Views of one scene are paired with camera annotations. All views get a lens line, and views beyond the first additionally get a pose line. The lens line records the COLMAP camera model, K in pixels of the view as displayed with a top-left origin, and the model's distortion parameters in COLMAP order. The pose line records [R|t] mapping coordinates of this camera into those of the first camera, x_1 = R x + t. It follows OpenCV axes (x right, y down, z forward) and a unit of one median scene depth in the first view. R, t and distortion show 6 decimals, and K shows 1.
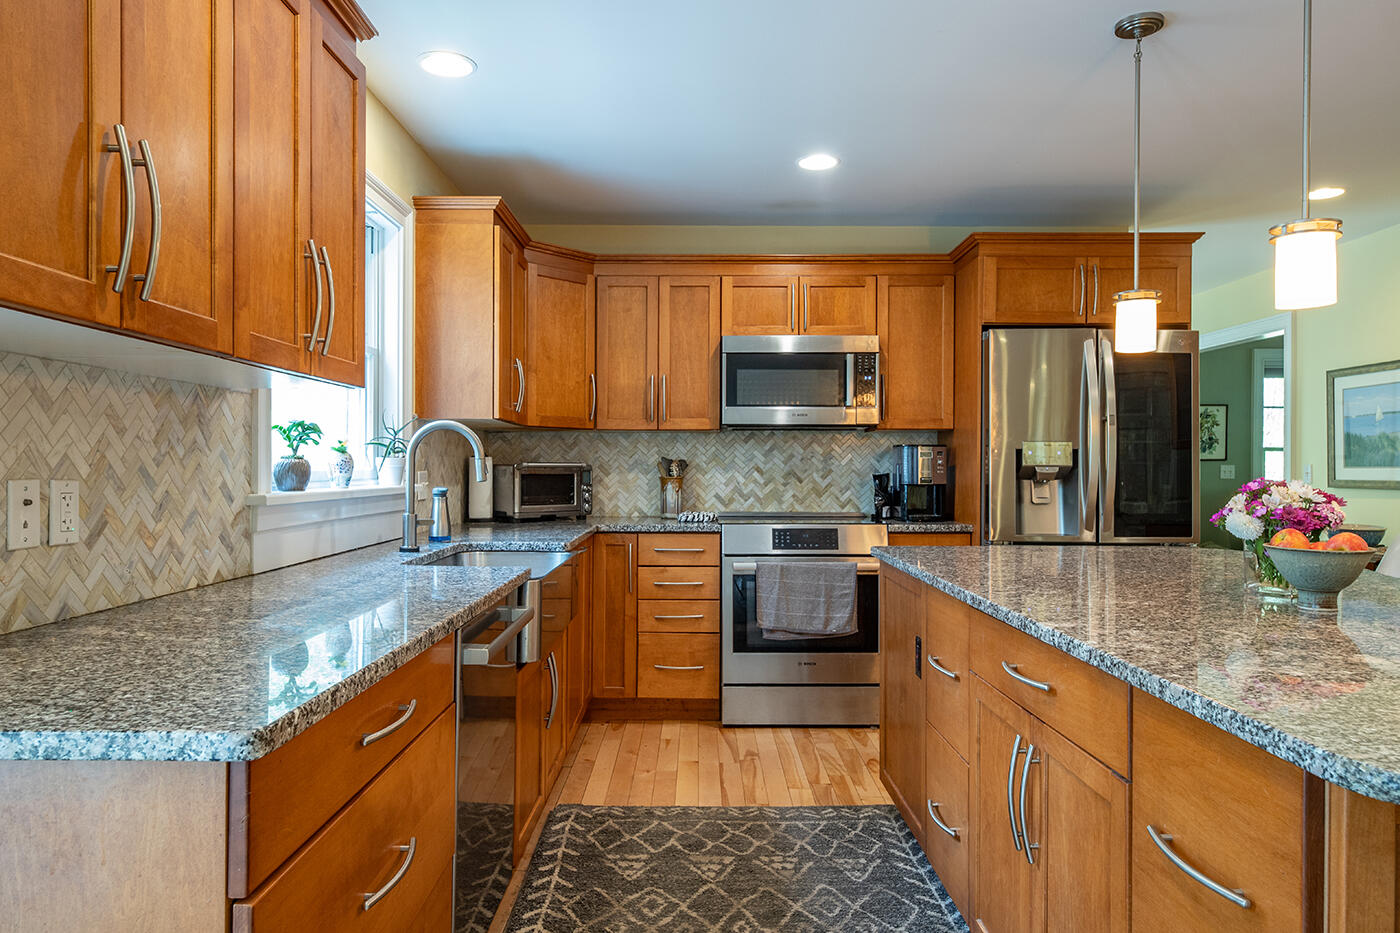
lens RADIAL K [[892.9, 0, 702.5], [0, 892.9, 470.5], [0, 0, 1]] dist [-0.002204, 0.000139]
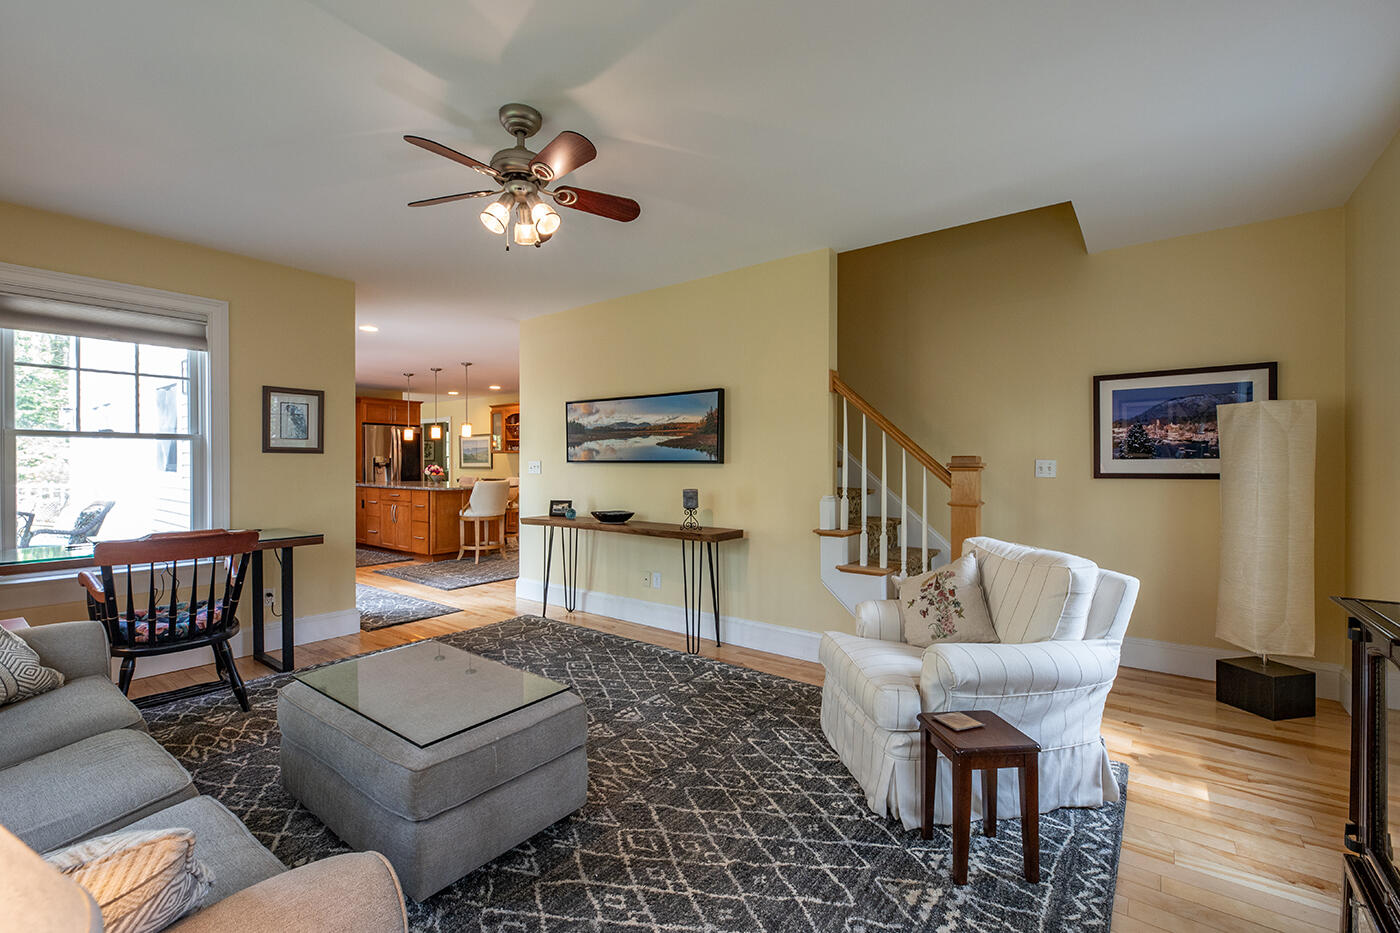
lens RADIAL K [[602.3, 0, 698.0], [0, 602.3, 465.7], [0, 0, 1]] dist [-0.000713, -0.000010]
pose [[0.603934, -0.002802, 0.797029, -1.670752], [0.002237, 0.999996, 0.001820, 0.011571], [-0.797031, 0.000684, 0.603938, -3.178222]]
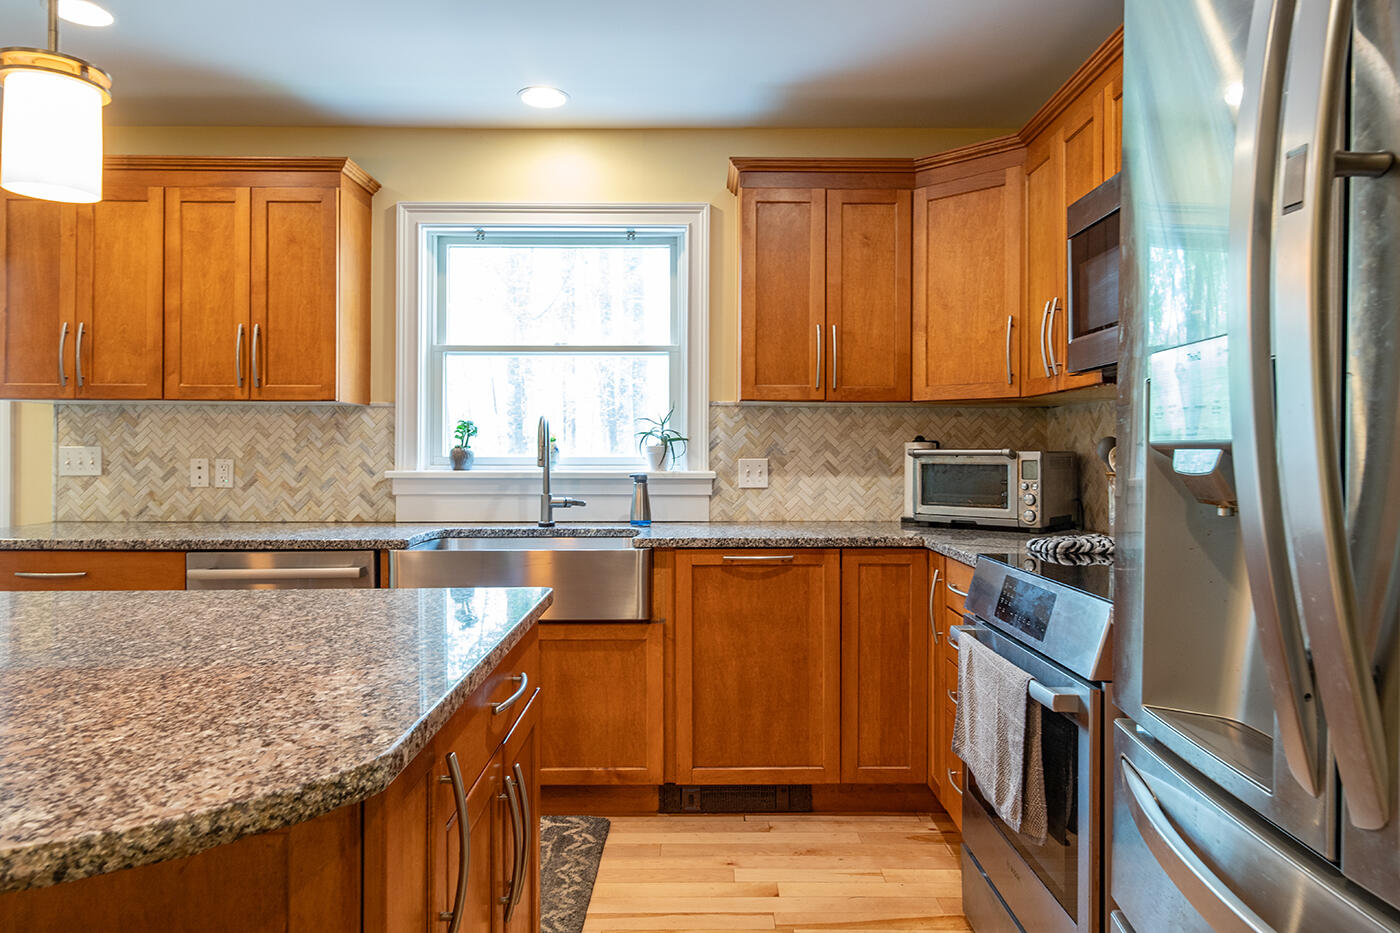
lens RADIAL K [[892.9, 0, 709.9], [0, 892.9, 454.5], [0, 0, 1]] dist [-0.002204, 0.000139]
pose [[0.018500, -0.005618, -0.999813, 1.210906], [-0.007066, 0.999959, -0.005750, 0.003397], [0.999804, 0.007171, 0.018460, 1.717070]]
